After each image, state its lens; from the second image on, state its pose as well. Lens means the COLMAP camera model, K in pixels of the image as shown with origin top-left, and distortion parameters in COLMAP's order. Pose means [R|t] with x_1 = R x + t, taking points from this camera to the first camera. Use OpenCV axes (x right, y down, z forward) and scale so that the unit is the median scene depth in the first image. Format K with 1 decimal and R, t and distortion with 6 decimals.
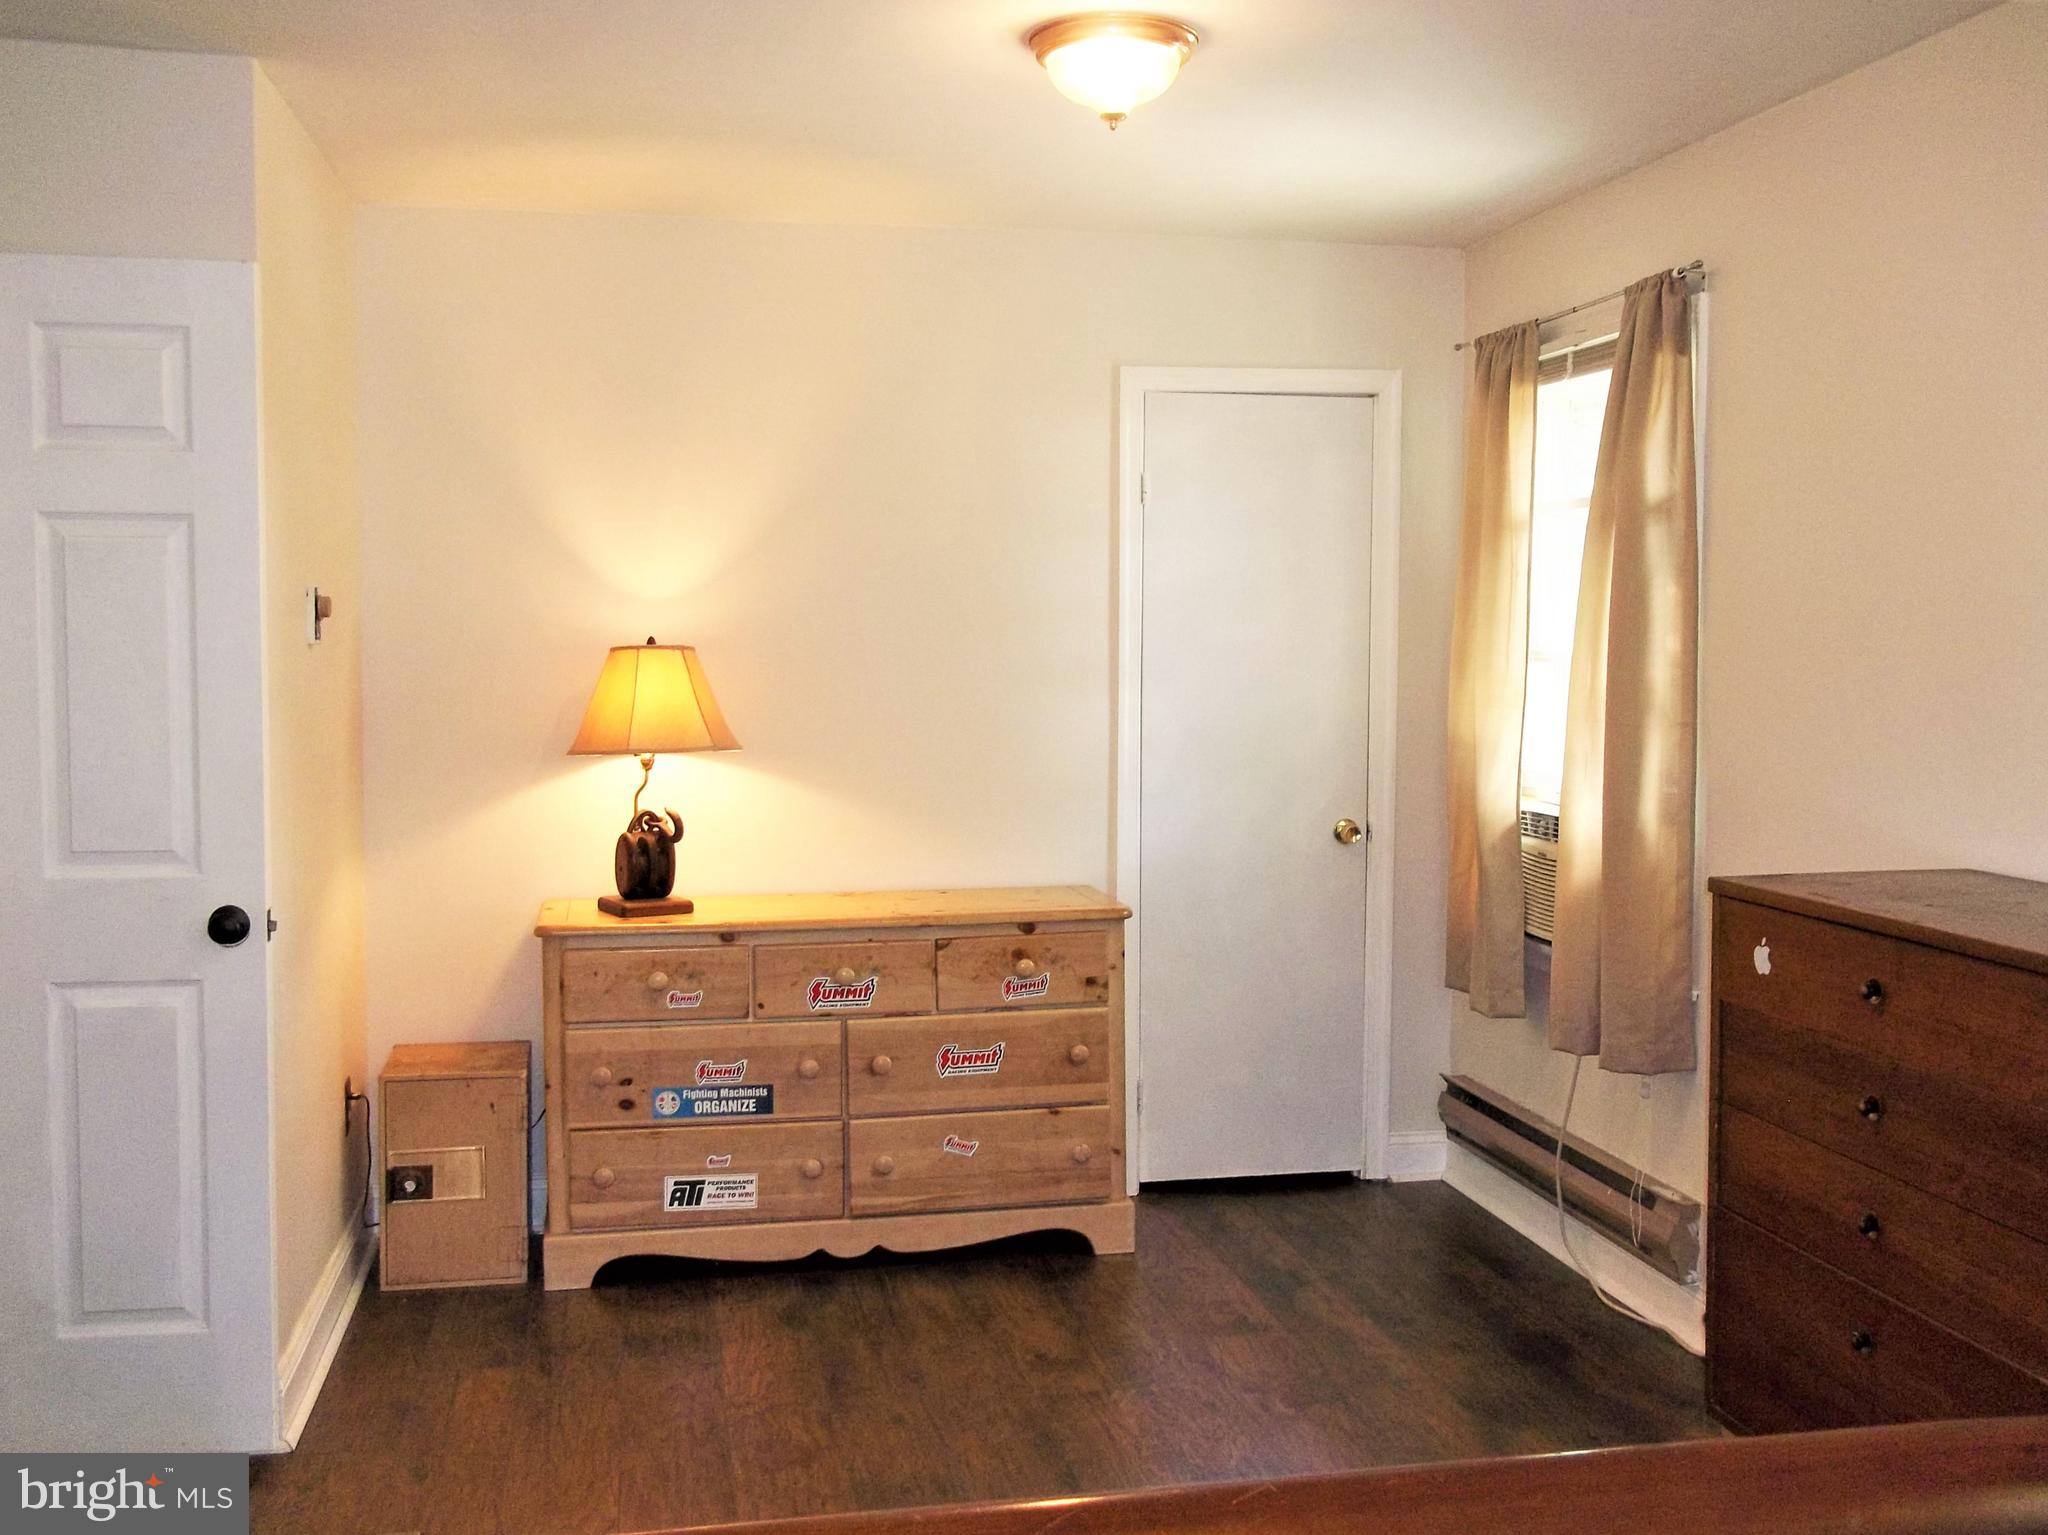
lens RADIAL K [[2003.4, 0, 1024.0], [0, 2003.4, 767.5], [0, 0, 1]] dist [0.011070, -0.003856]
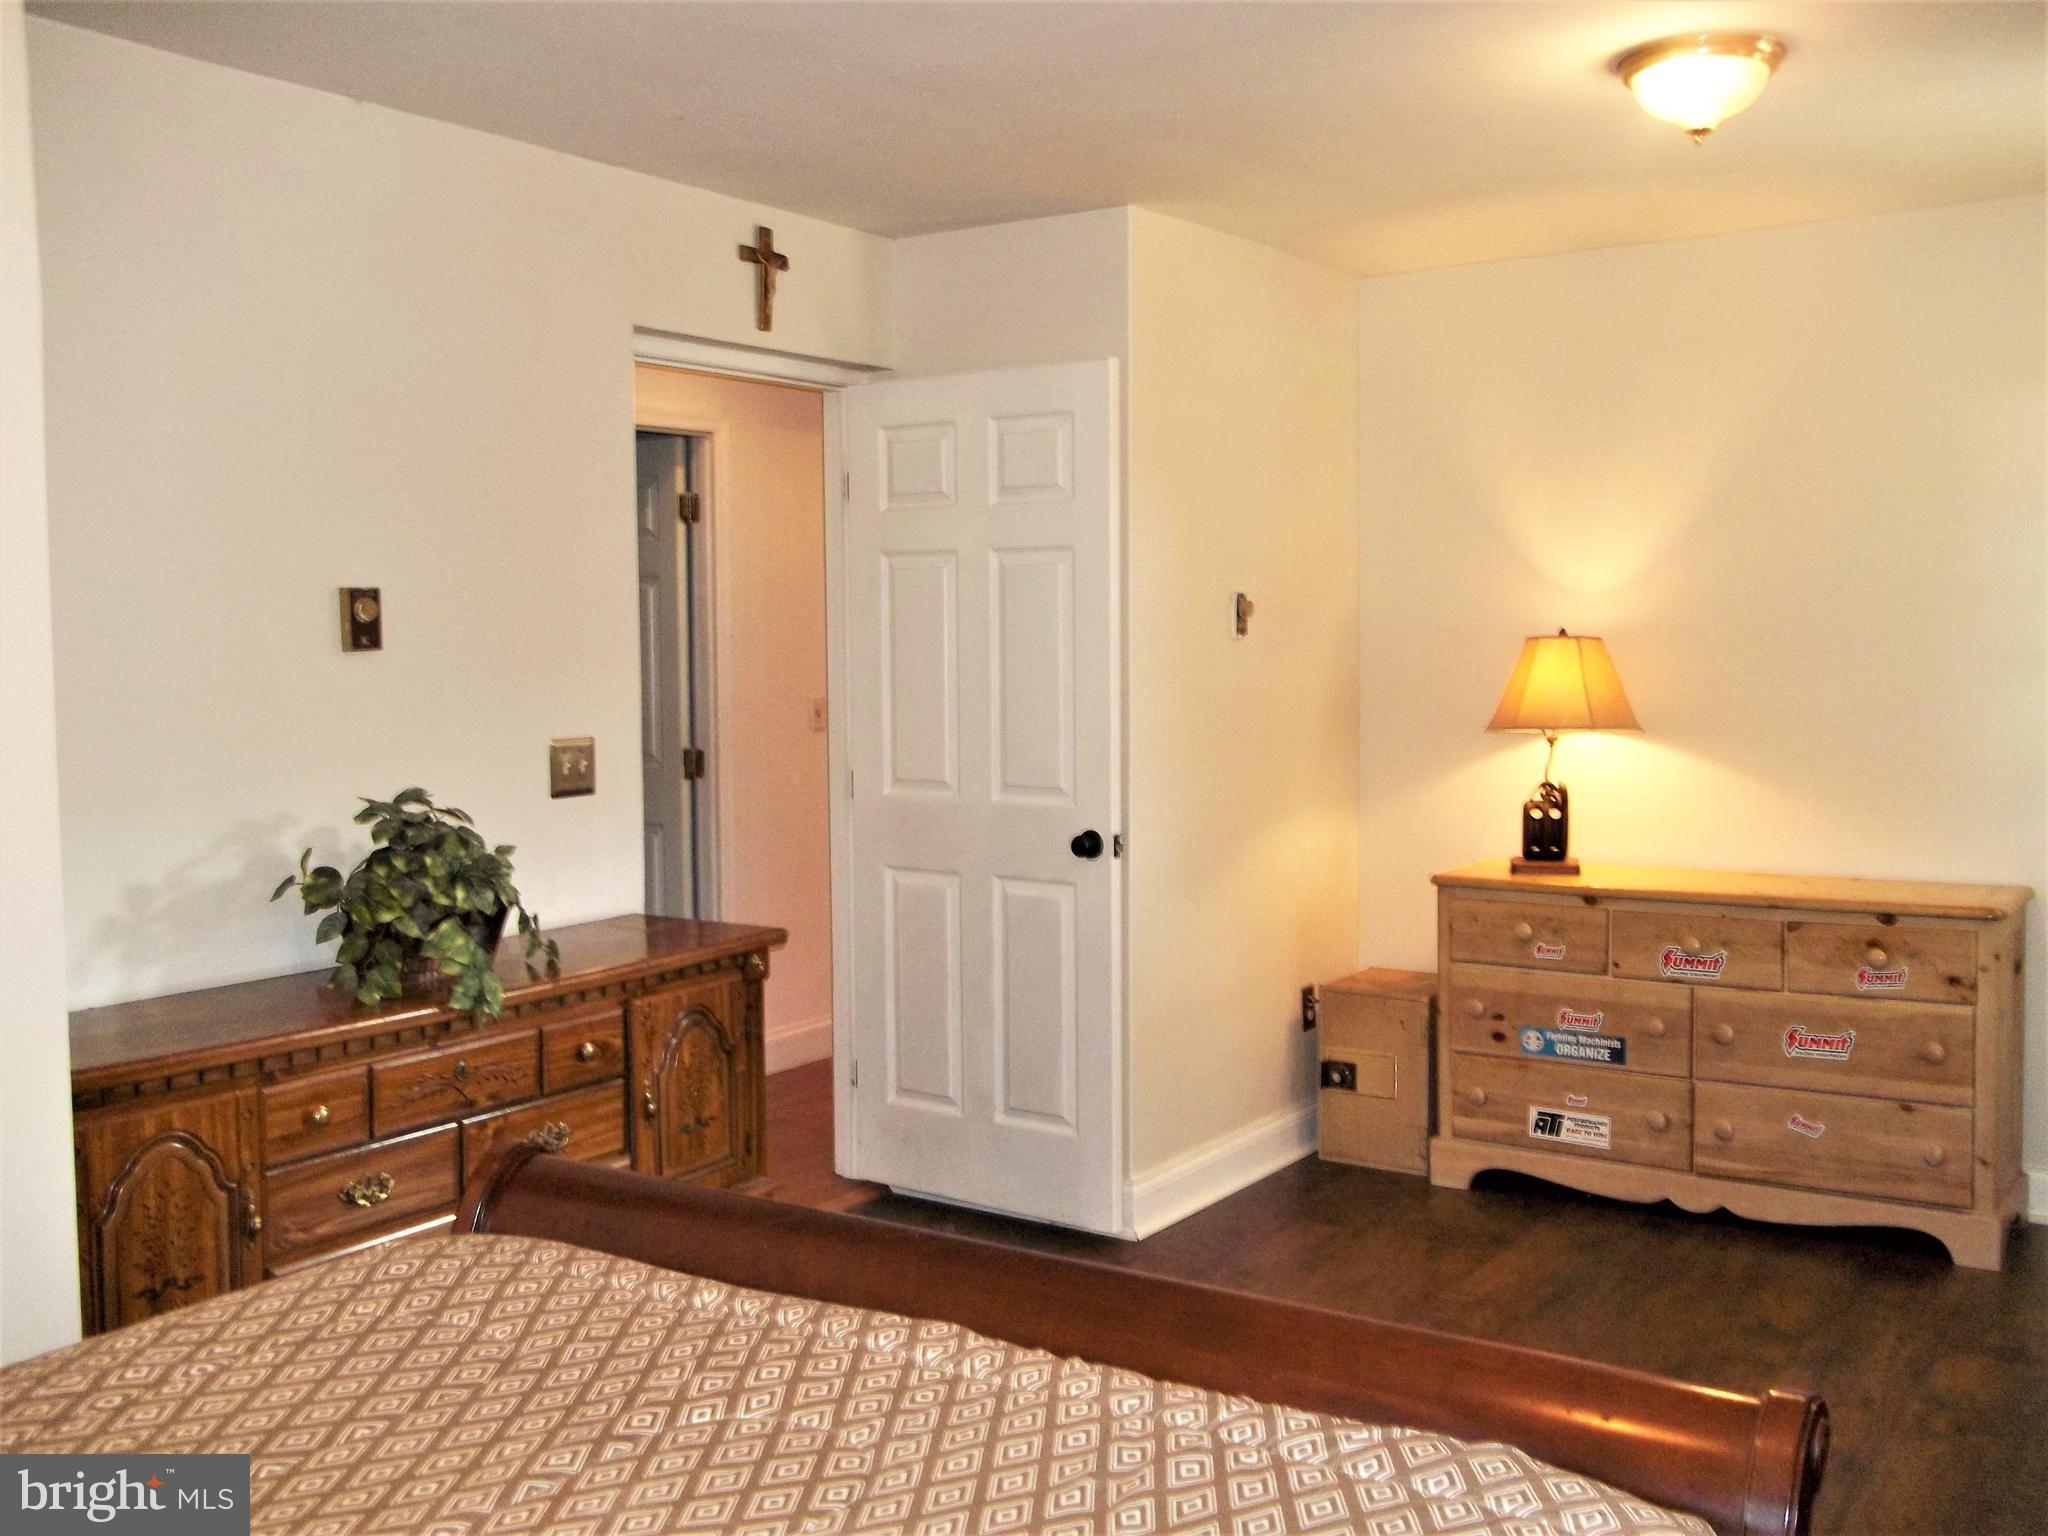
lens RADIAL K [[1944.5, 0, 1024.0], [0, 1944.5, 768.0], [0, 0, 1]] dist [-0.003834, -0.004104]
pose [[0.704623, 0.041771, -0.708351, 0.385424], [-0.034015, 0.999107, 0.025081, -0.003786], [0.708766, 0.006422, 0.705414, 0.023060]]
